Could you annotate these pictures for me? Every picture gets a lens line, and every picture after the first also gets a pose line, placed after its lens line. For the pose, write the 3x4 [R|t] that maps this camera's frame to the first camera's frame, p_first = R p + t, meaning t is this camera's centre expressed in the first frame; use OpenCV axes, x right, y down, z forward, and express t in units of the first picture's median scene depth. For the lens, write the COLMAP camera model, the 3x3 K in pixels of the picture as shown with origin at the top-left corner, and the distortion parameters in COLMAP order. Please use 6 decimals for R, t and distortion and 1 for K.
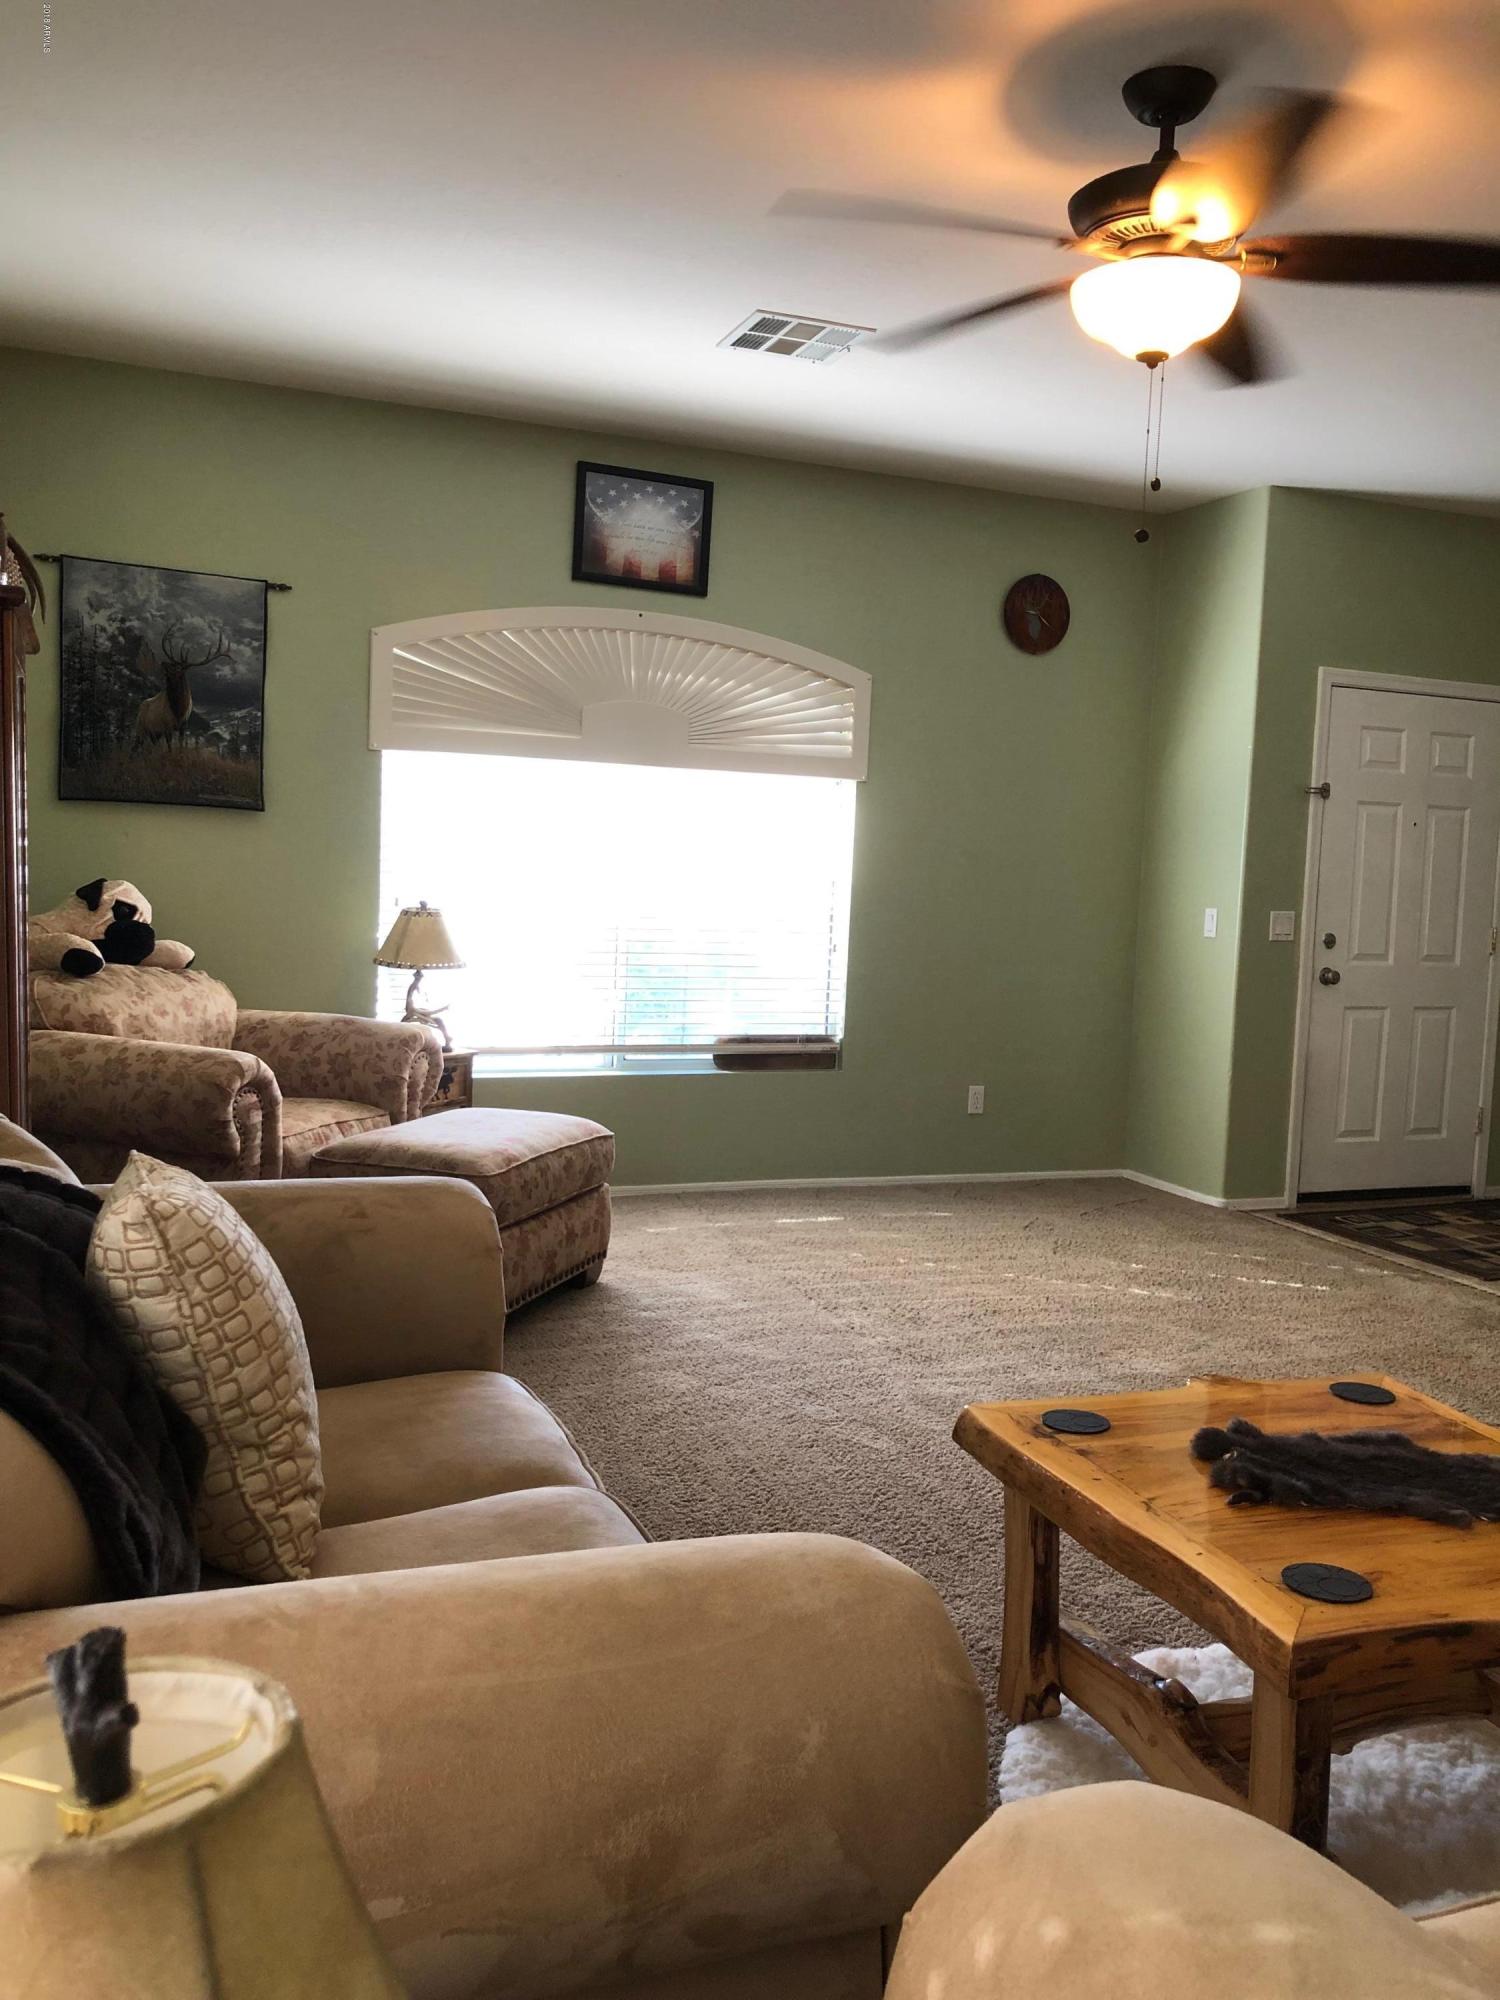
lens RADIAL K [[1645.1, 0, 754.6], [0, 1645.1, 1005.1], [0, 0, 1]] dist [0.040459, -0.048022]
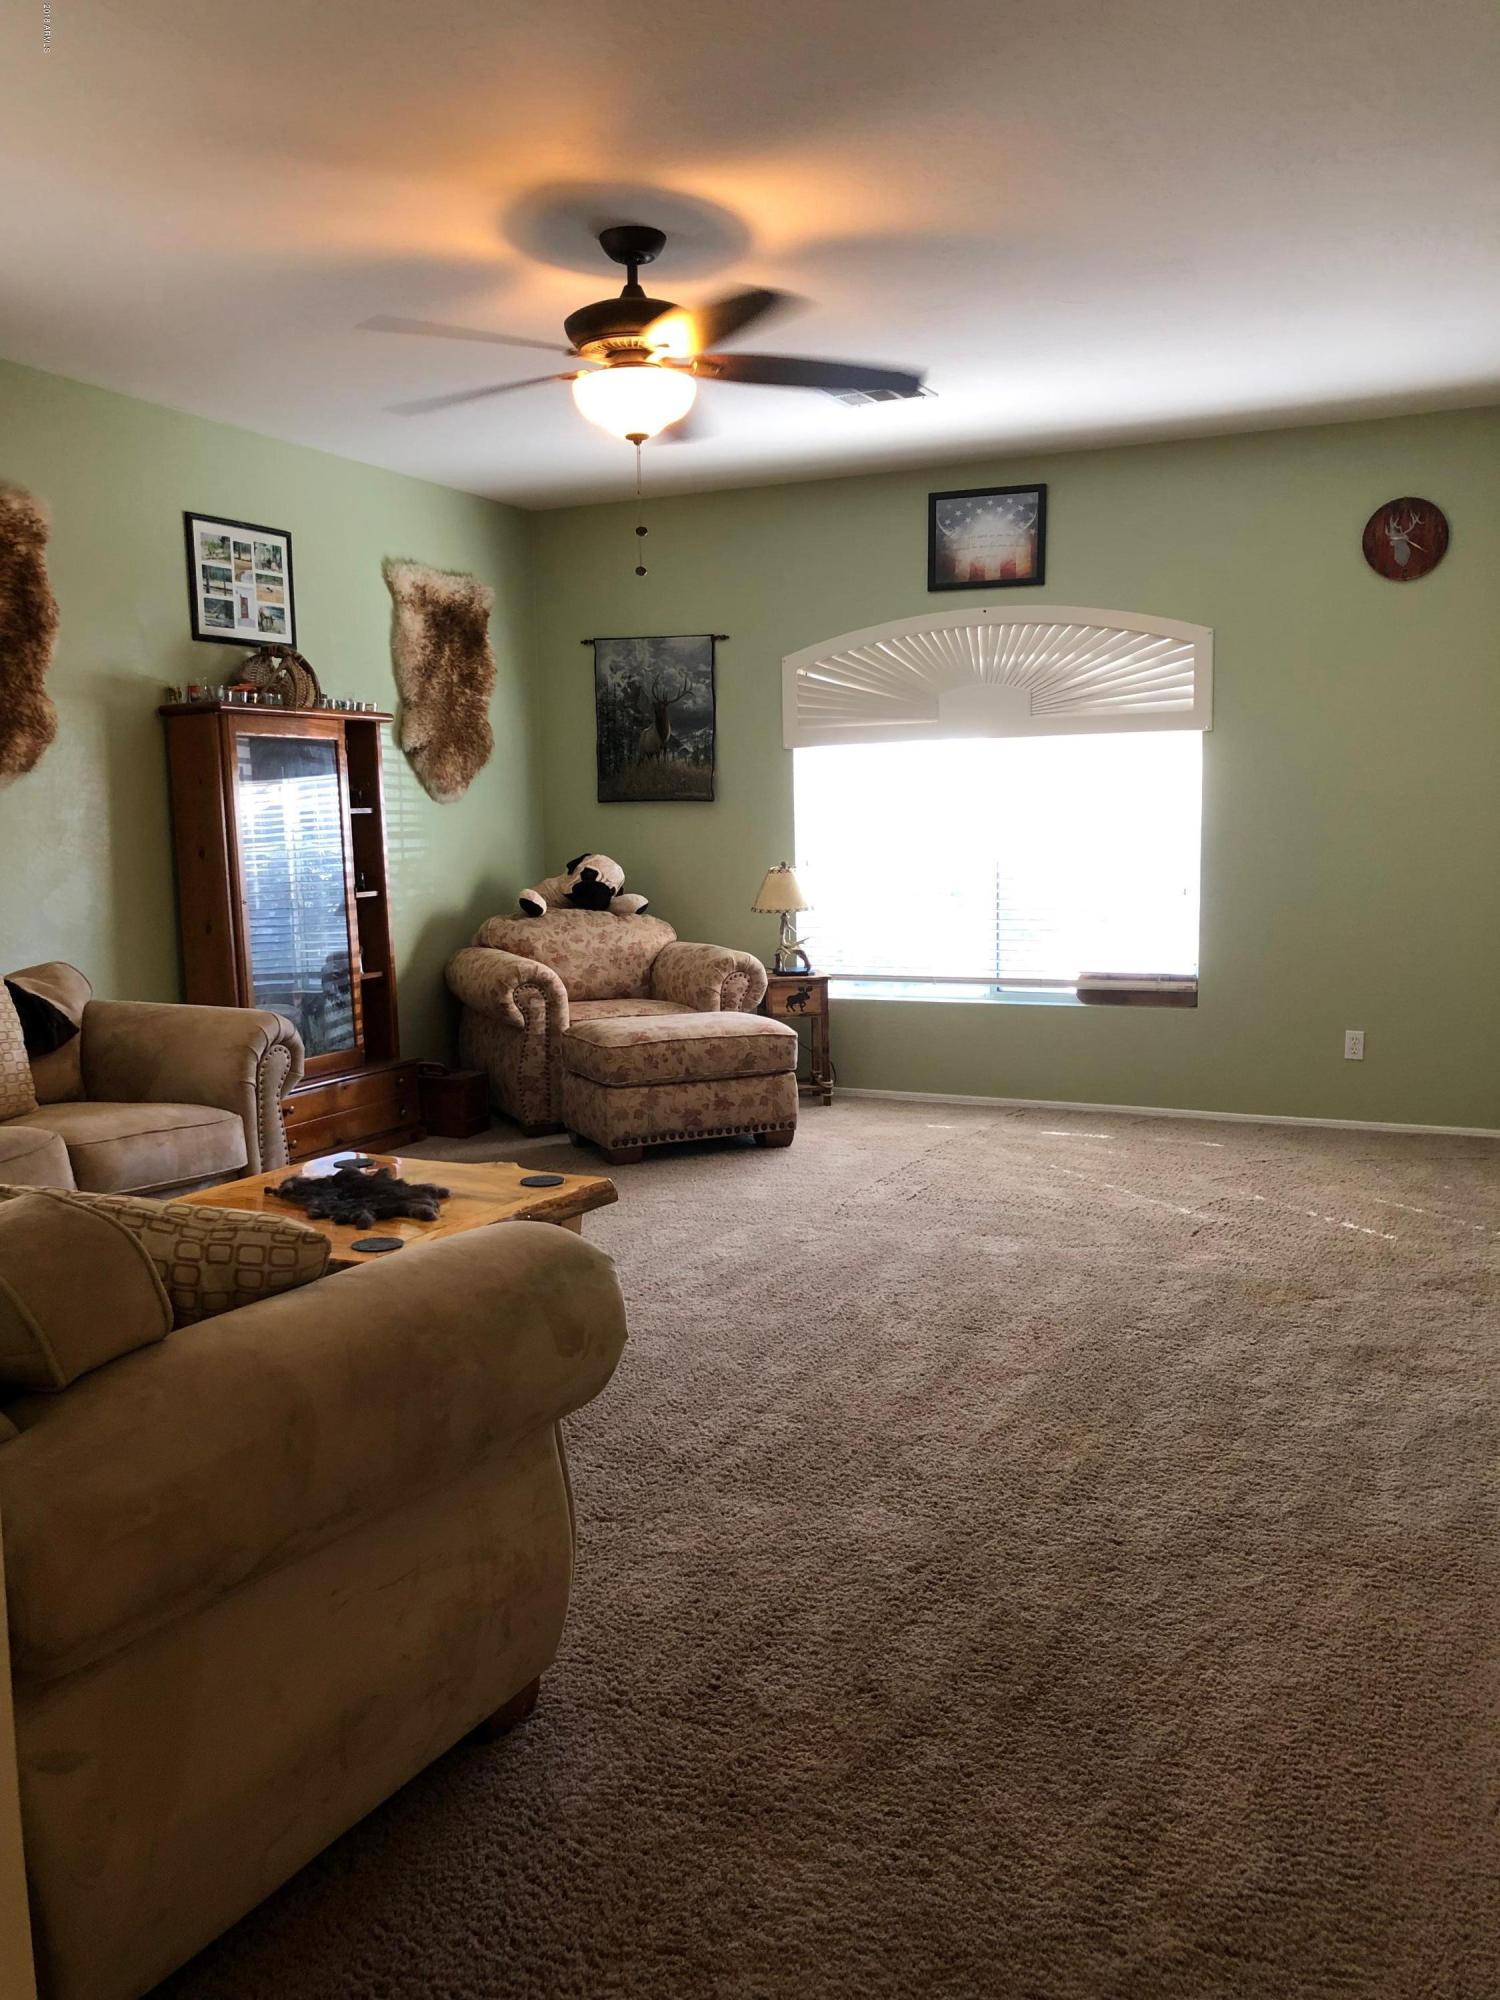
lens RADIAL K [[1645.1, 0, 749.8], [0, 1645.1, 1006.0], [0, 0, 1]] dist [0.040459, -0.048022]
pose [[0.667325, 0.028289, -0.744229, 0.761288], [-0.021506, 0.999594, 0.018712, 0.028963], [0.744456, 0.003519, 0.667662, 0.097223]]
